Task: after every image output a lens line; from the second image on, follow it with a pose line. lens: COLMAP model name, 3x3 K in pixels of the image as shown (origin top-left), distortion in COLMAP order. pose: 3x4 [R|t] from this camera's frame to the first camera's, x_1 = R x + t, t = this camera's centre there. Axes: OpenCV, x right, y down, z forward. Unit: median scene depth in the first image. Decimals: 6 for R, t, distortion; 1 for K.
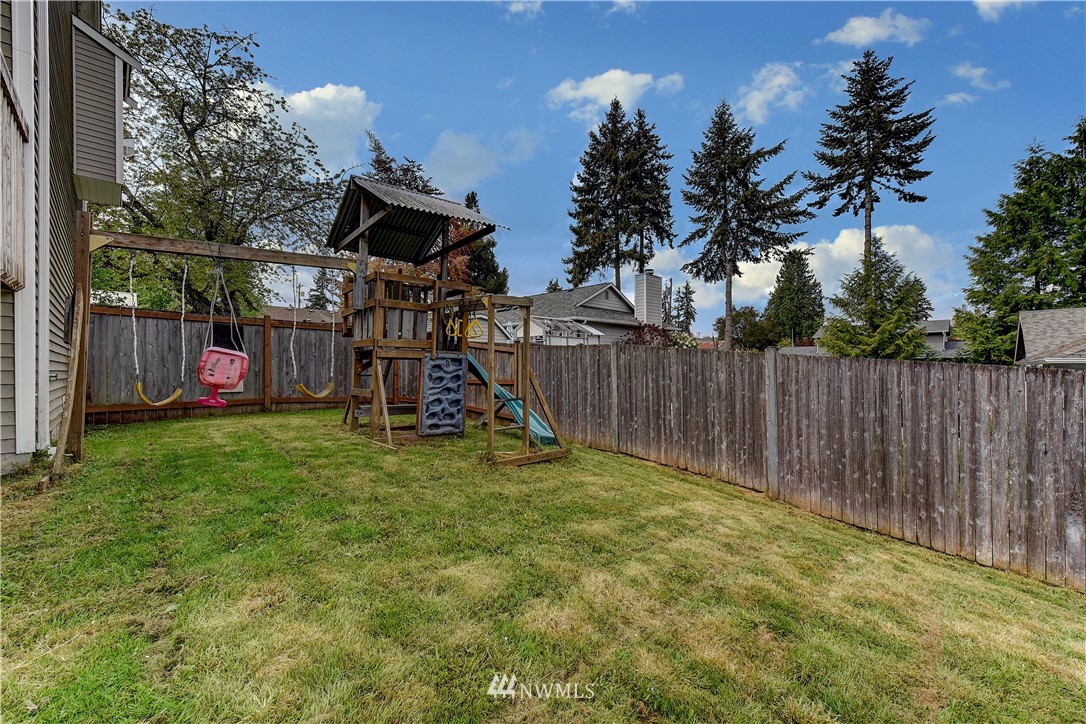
lens RADIAL K [[433.5, 0, 539.9], [0, 433.5, 364.8], [0, 0, 1]] dist [0.006841, -0.001031]
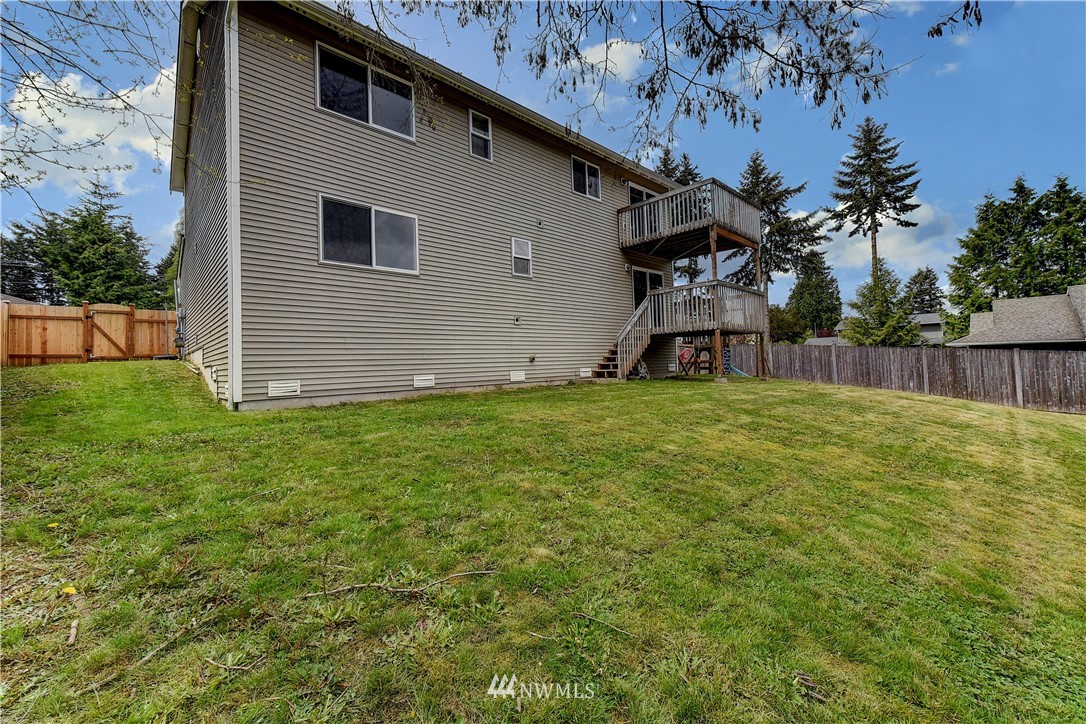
lens RADIAL K [[433.5, 0, 542.0], [0, 433.5, 352.7], [0, 0, 1]] dist [0.006841, -0.001031]
pose [[0.999185, -0.031025, -0.025816, -0.228110], [0.030414, 0.999255, -0.023739, 0.005512], [0.026533, 0.022934, 0.999385, -0.336383]]
